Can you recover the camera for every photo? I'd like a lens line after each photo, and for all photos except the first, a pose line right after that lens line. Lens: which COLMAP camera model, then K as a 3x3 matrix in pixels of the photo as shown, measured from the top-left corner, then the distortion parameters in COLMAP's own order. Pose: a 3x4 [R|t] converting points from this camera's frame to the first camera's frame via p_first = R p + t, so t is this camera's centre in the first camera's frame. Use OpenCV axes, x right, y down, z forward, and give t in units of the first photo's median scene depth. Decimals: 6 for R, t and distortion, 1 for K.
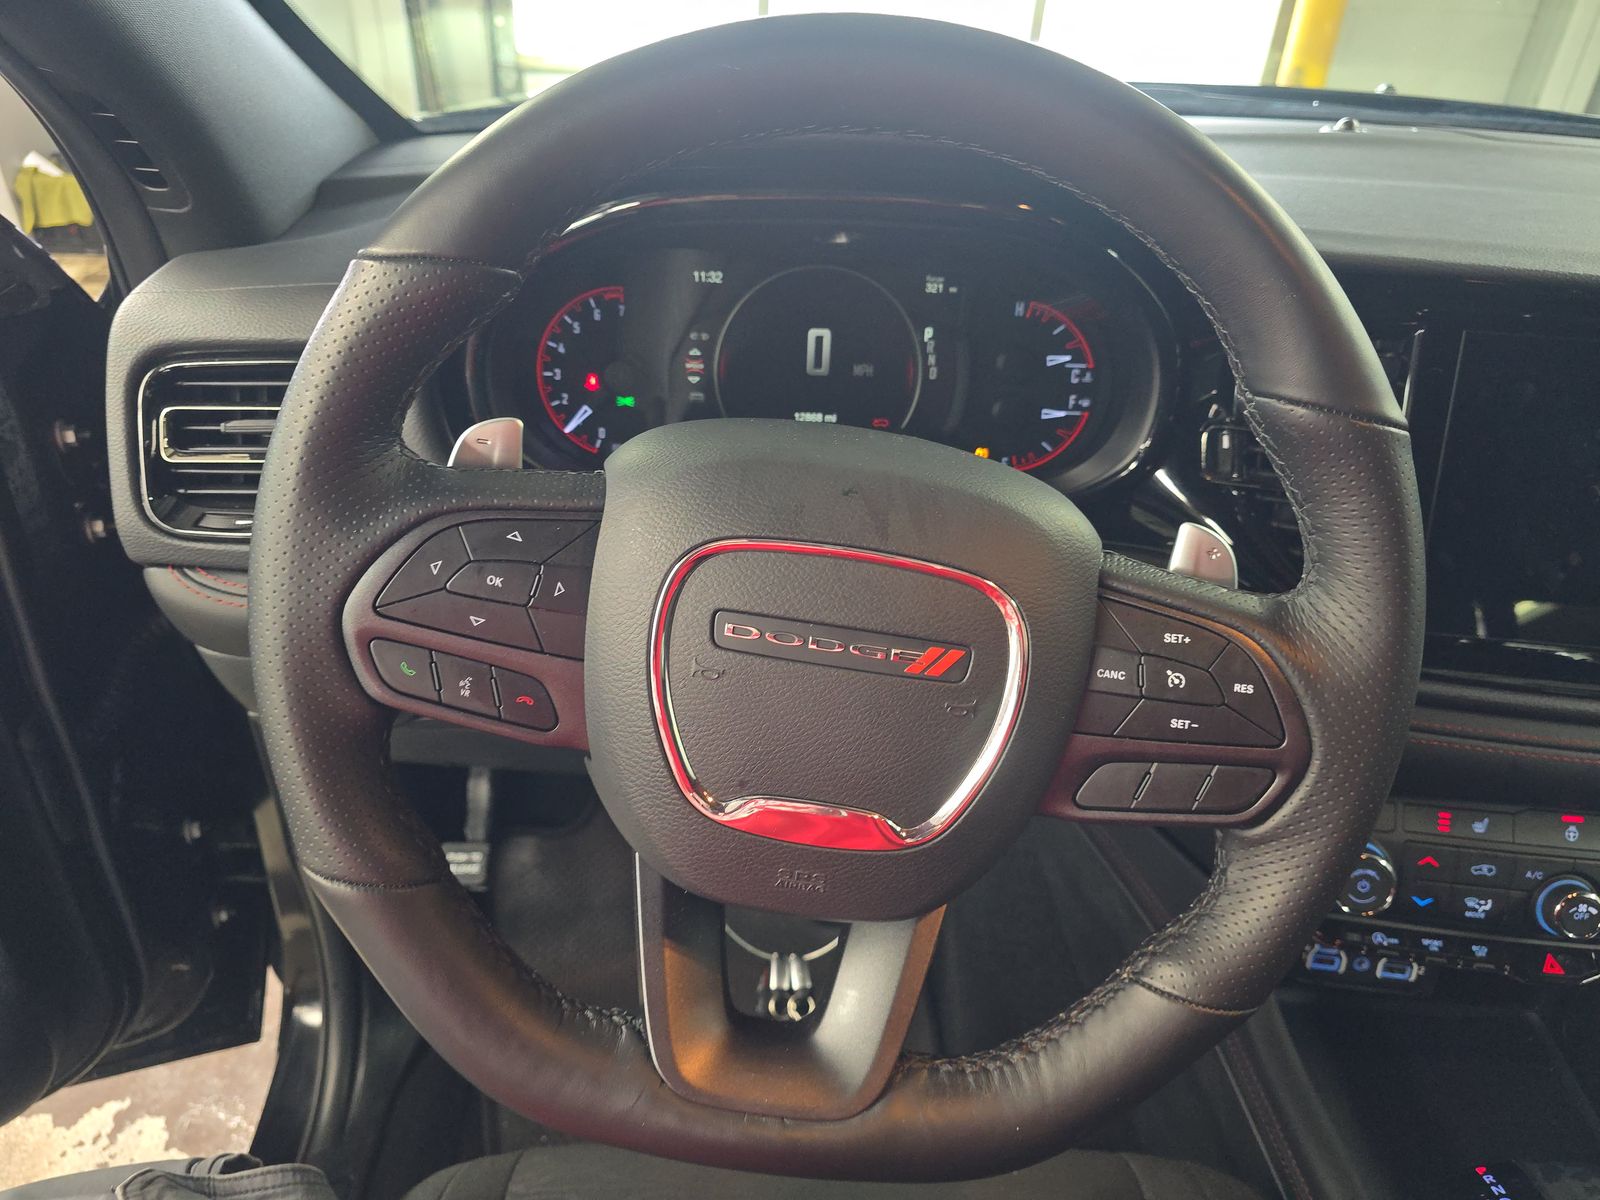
lens RADIAL K [[1034.4, 0, 804.3], [0, 1034.4, 600.3], [0, 0, 1]] dist [-0.000158, -0.006319]
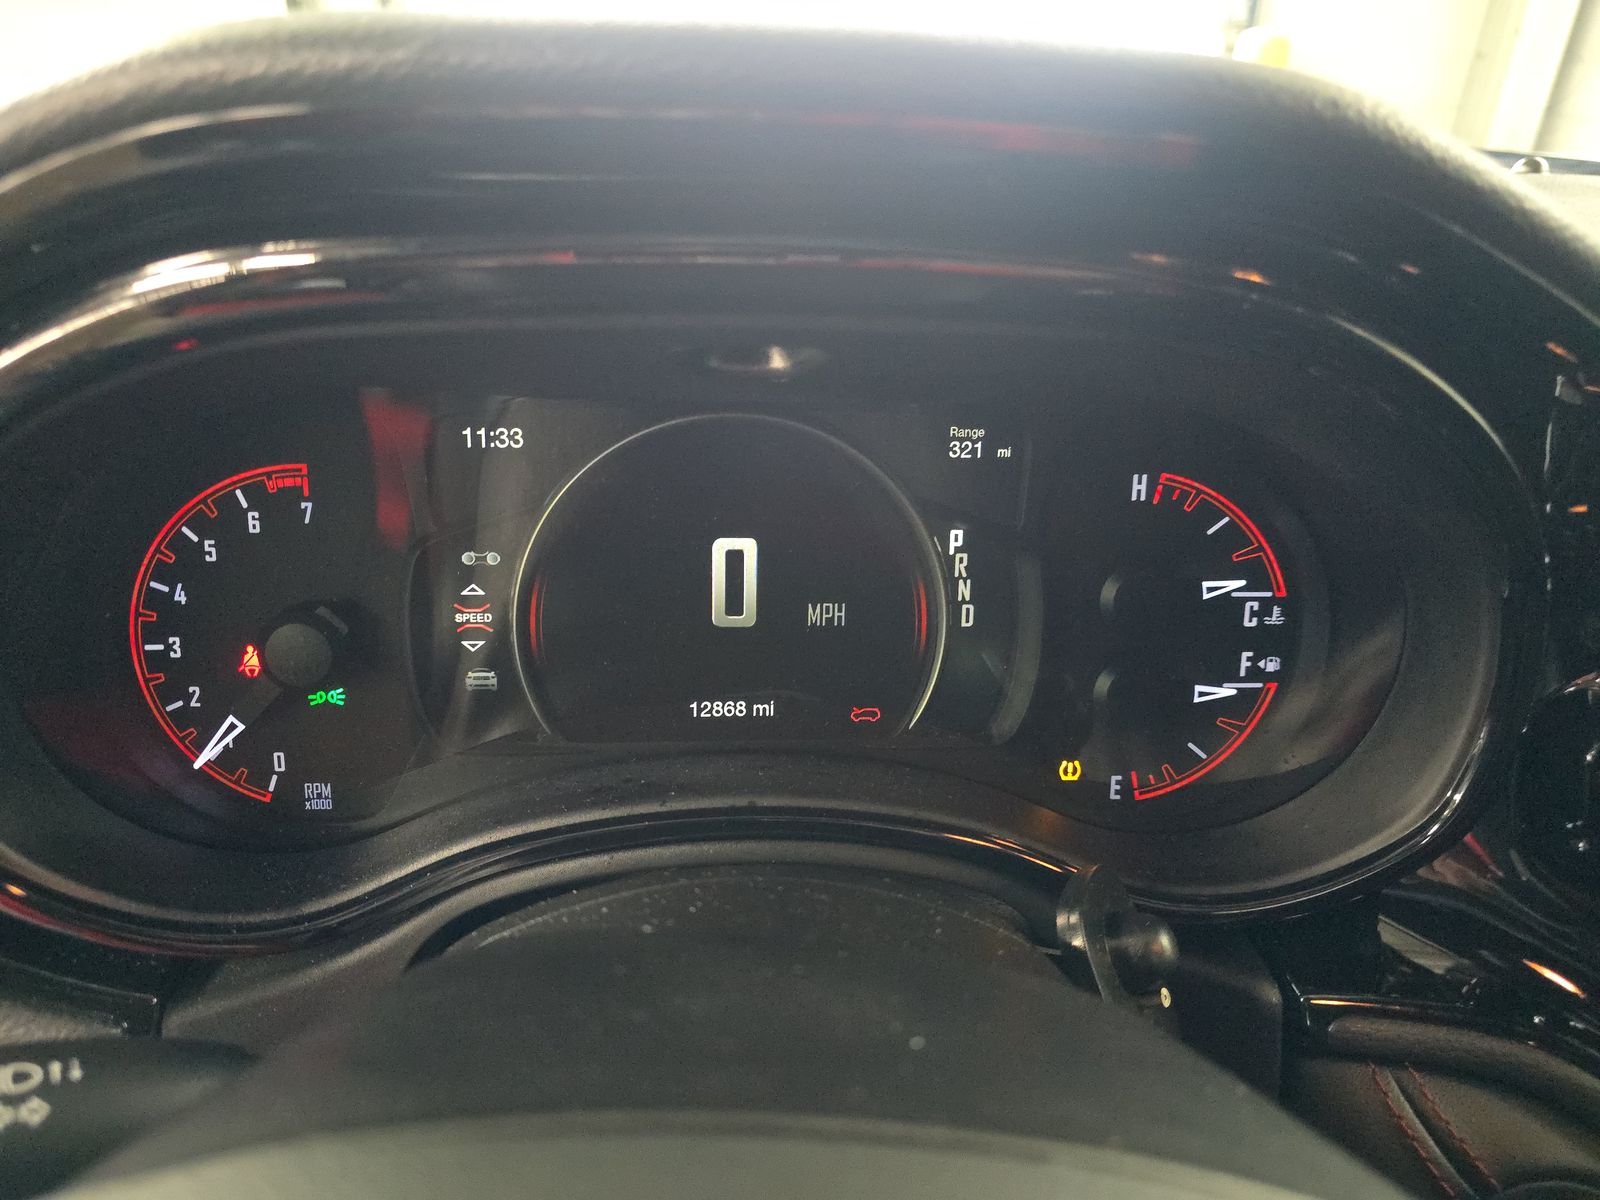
lens RADIAL K [[1034.4, 0, 798.2], [0, 1034.4, 600.4], [0, 0, 1]] dist [-0.000158, -0.006319]
pose [[0.998990, -0.026705, 0.036149, 0.026222], [0.030845, 0.992378, -0.119307, -0.173028], [-0.032687, 0.120301, 0.992199, 0.518469]]
